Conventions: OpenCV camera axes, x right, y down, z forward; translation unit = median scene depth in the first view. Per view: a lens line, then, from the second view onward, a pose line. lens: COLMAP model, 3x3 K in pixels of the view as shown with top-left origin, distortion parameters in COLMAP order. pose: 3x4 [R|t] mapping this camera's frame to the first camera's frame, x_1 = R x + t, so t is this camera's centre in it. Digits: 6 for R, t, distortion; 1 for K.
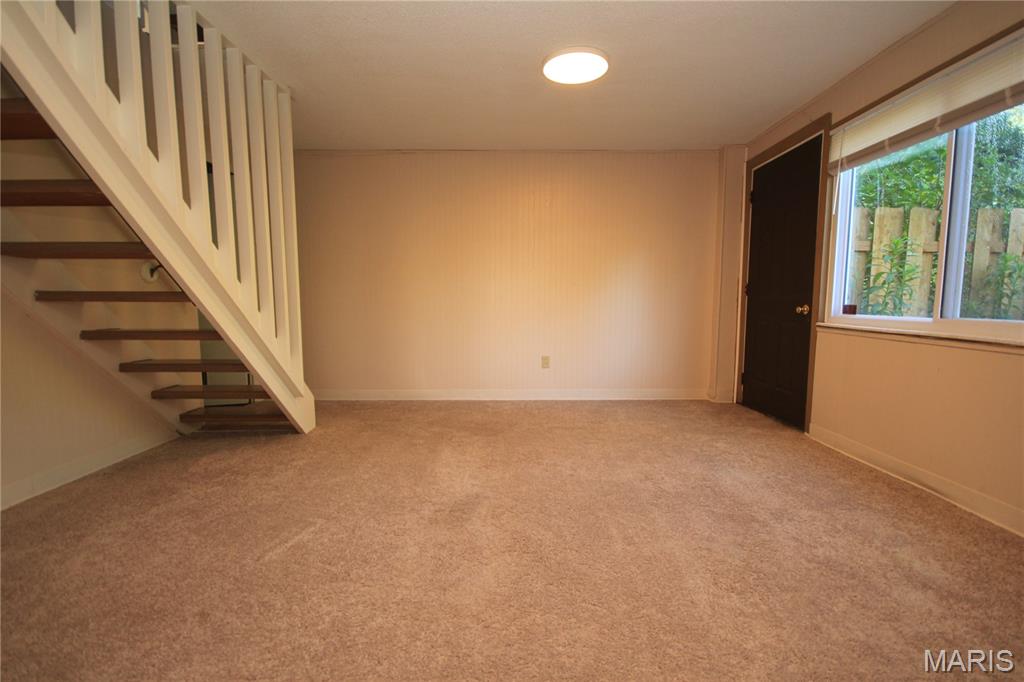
lens RADIAL K [[472.5, 0, 518.7], [0, 472.5, 346.2], [0, 0, 1]] dist [0.015111, -0.013428]
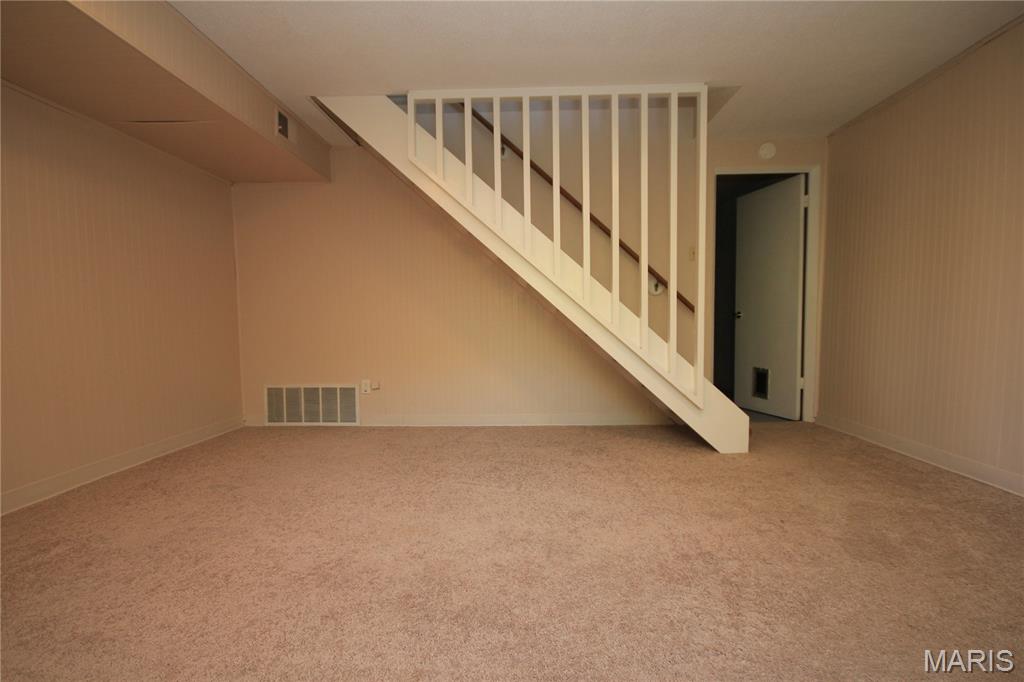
lens RADIAL K [[472.5, 0, 518.7], [0, 472.5, 346.2], [0, 0, 1]] dist [0.015111, -0.013428]
pose [[-0.025511, 0.049650, -0.998441, 0.464216], [-0.090808, 0.994522, 0.051775, -0.030238], [0.995542, 0.091987, -0.020863, 0.643257]]
